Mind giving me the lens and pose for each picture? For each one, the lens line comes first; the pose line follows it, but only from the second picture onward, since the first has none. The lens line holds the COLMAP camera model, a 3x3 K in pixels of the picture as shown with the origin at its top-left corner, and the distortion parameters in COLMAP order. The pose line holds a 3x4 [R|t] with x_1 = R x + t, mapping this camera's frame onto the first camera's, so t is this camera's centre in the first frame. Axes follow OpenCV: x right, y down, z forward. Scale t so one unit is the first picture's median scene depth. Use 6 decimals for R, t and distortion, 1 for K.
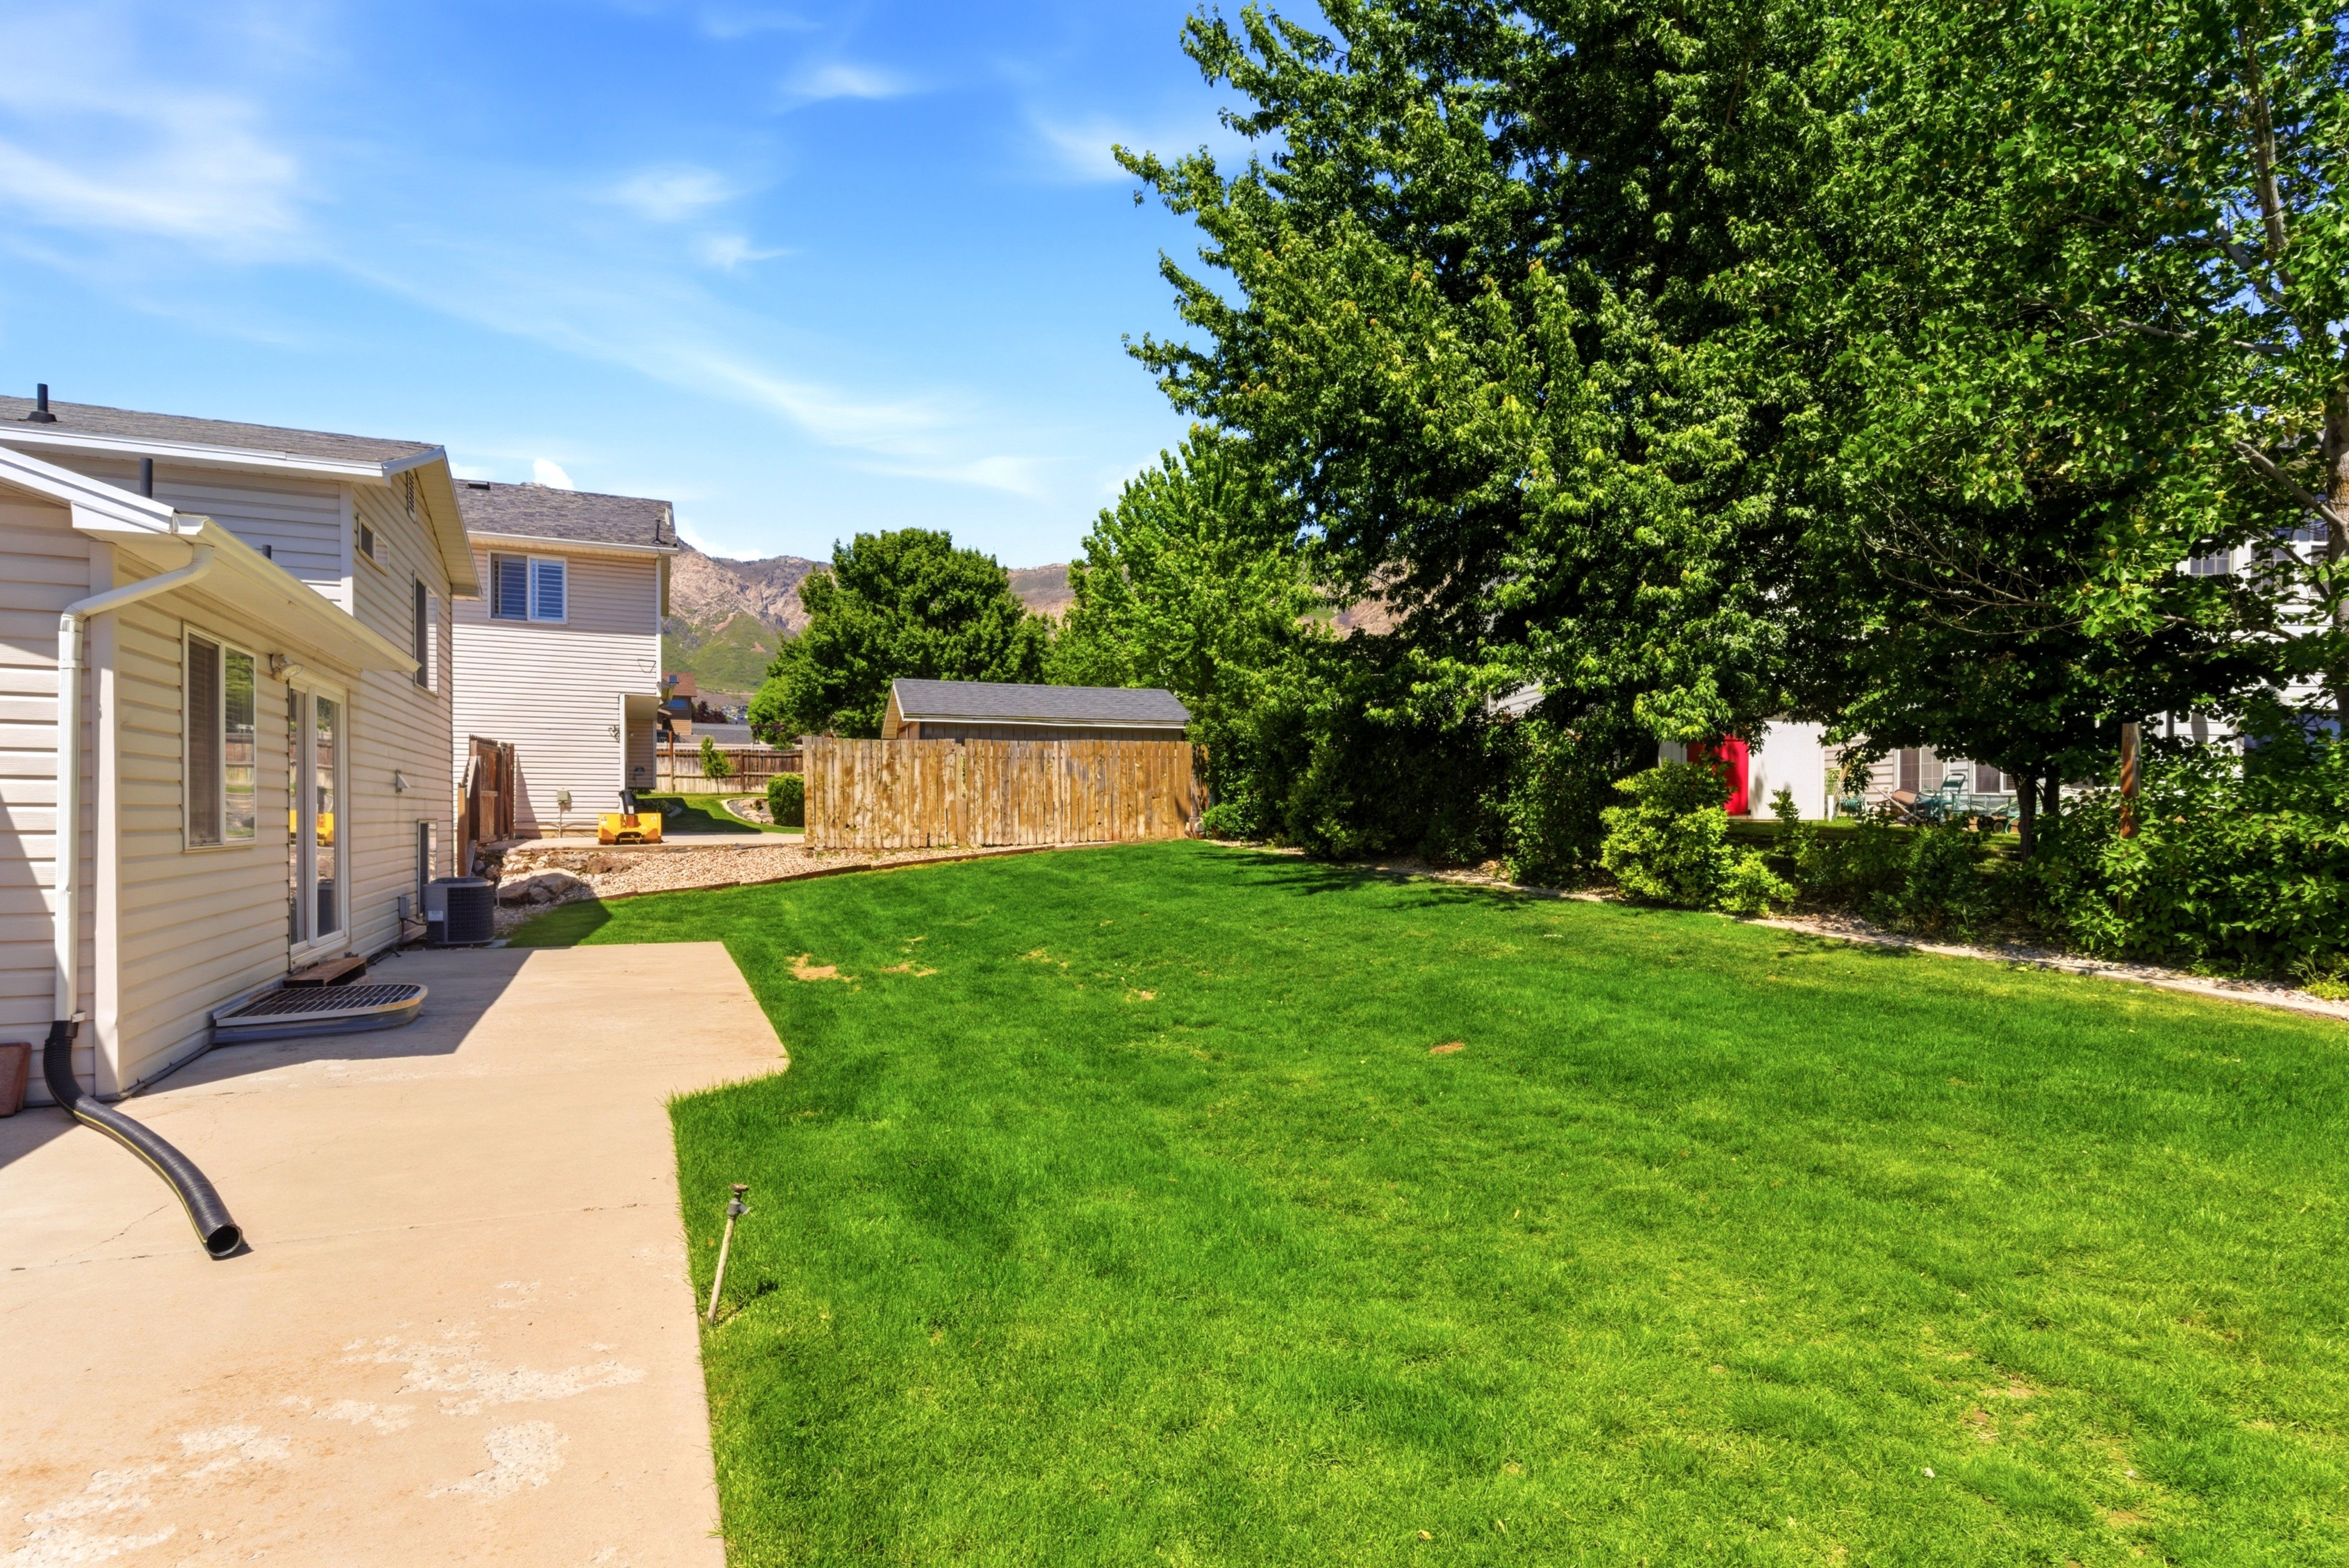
lens RADIAL K [[1151.7, 0, 1179.8], [0, 1151.7, 790.4], [0, 0, 1]] dist [0.006697, -0.000178]
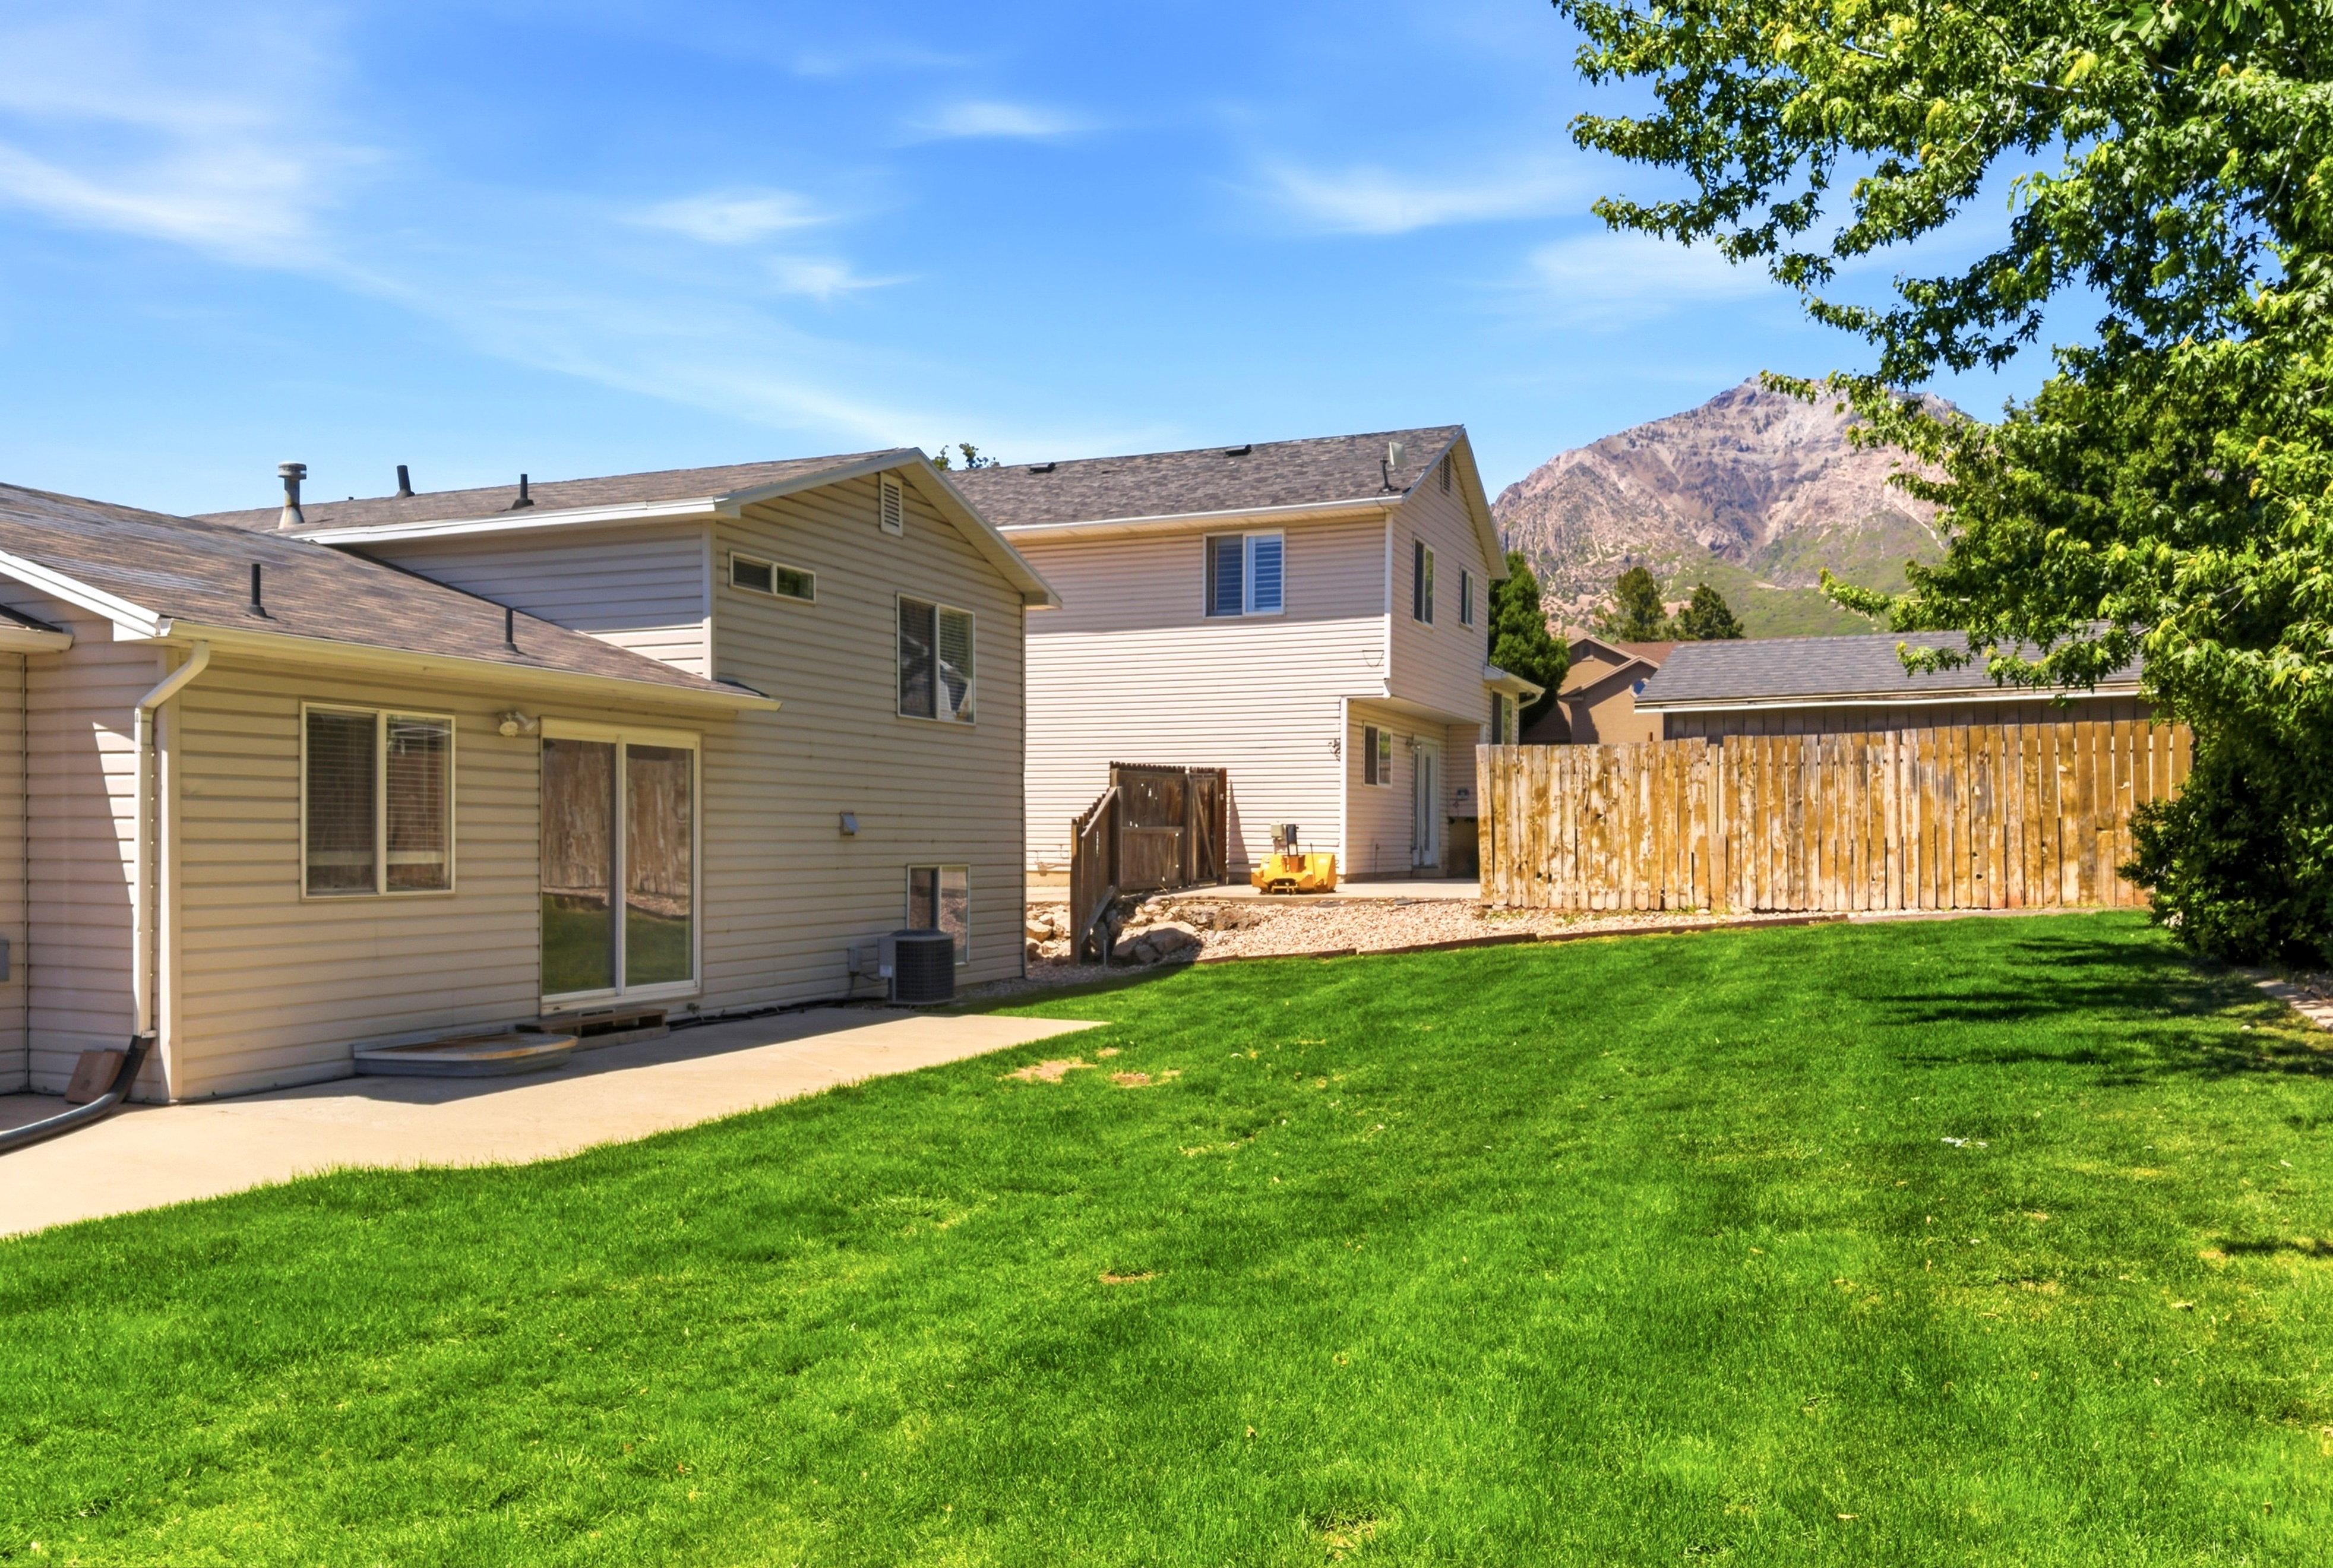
lens RADIAL K [[1718.3, 0, 1161.7], [0, 1718.3, 855.0], [0, 0, 1]] dist [0.034173, 0.000037]
pose [[0.654361, 0.006723, -0.756152, 0.323225], [0.014321, 0.999671, 0.021281, -0.005358], [0.756047, -0.024754, 0.654049, 0.171077]]
